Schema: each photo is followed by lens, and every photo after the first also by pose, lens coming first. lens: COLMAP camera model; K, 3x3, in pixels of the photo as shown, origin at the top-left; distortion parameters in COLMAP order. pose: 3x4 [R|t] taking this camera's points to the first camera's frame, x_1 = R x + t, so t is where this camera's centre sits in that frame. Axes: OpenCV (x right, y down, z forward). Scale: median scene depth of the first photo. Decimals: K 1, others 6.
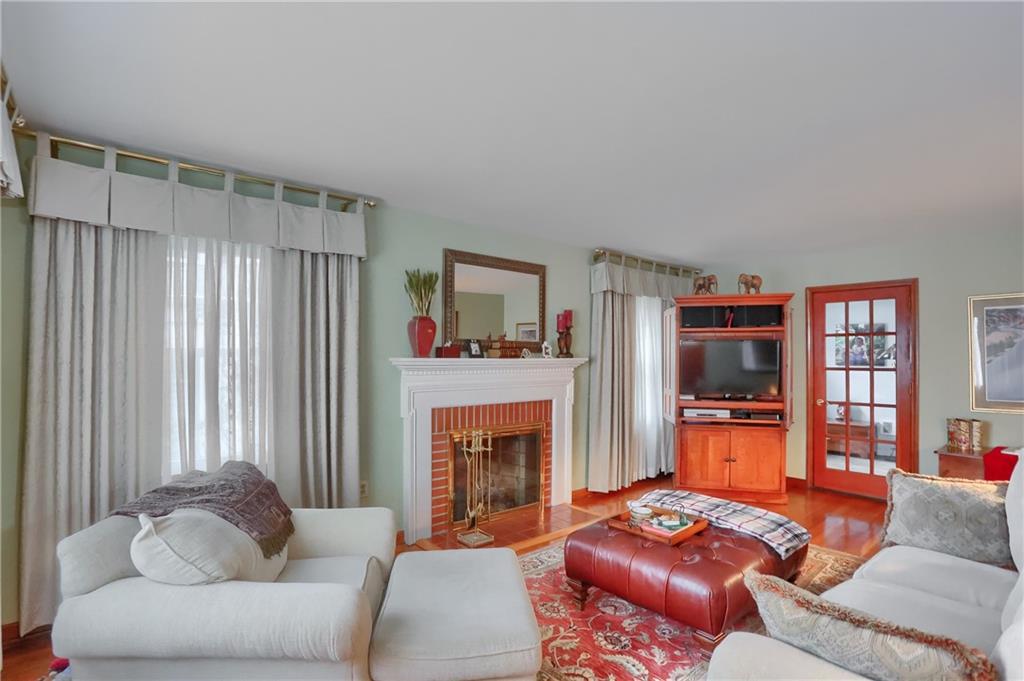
lens RADIAL K [[506.3, 0, 495.5], [0, 506.3, 346.5], [0, 0, 1]] dist [-0.075044, 0.025798]
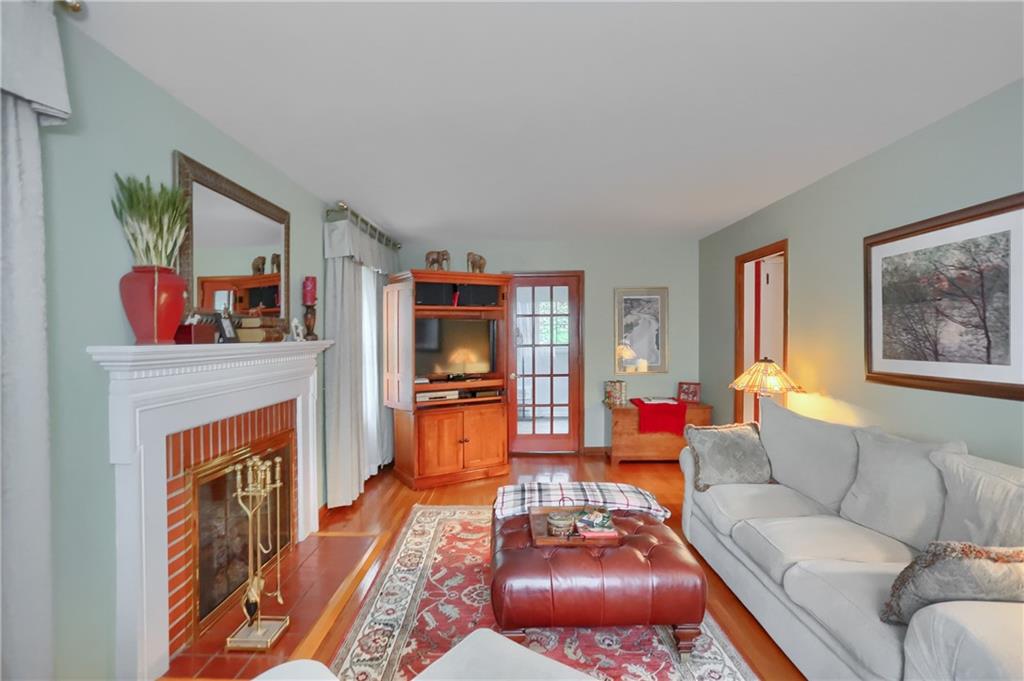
lens RADIAL K [[506.5, 0, 498.7], [0, 506.5, 340.1], [0, 0, 1]] dist [-0.063651, 0.025795]
pose [[0.655503, -0.020083, 0.754925, -0.290373], [0.001966, 0.999688, 0.024887, 0.005046], [-0.755190, -0.014830, 0.655338, 0.364292]]
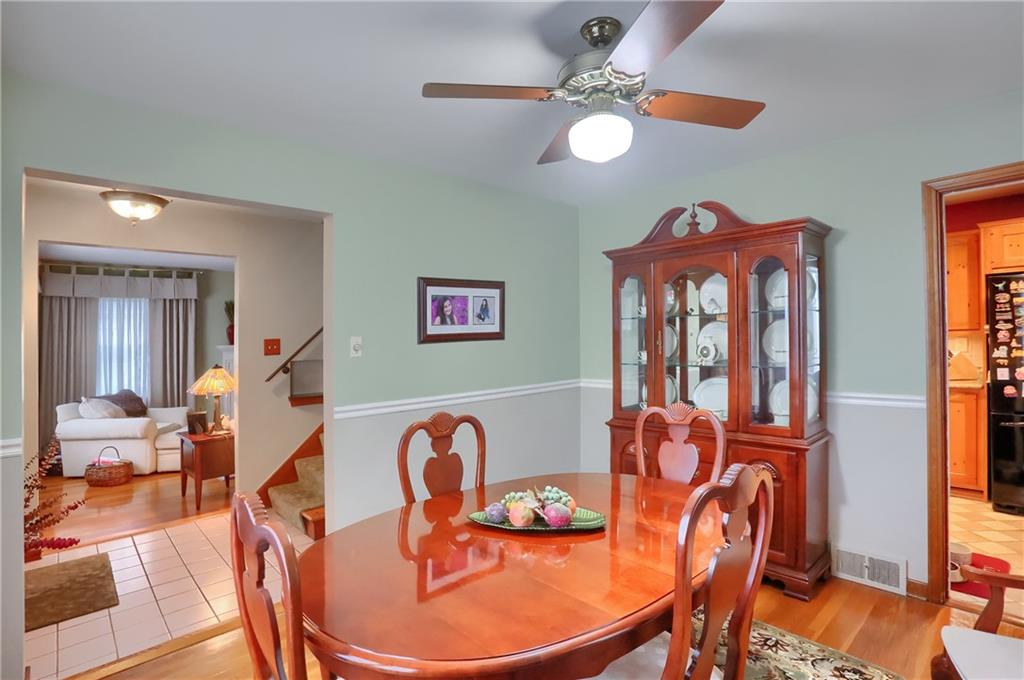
lens RADIAL K [[503.5, 0, 513.2], [0, 503.5, 302.1], [0, 0, 1]] dist [-0.063478, 0.014158]
pose [[0.997580, -0.033303, 0.061032, 0.815019], [0.035916, 0.998462, -0.042232, -0.023794], [-0.059532, 0.044321, 0.997242, -0.998819]]
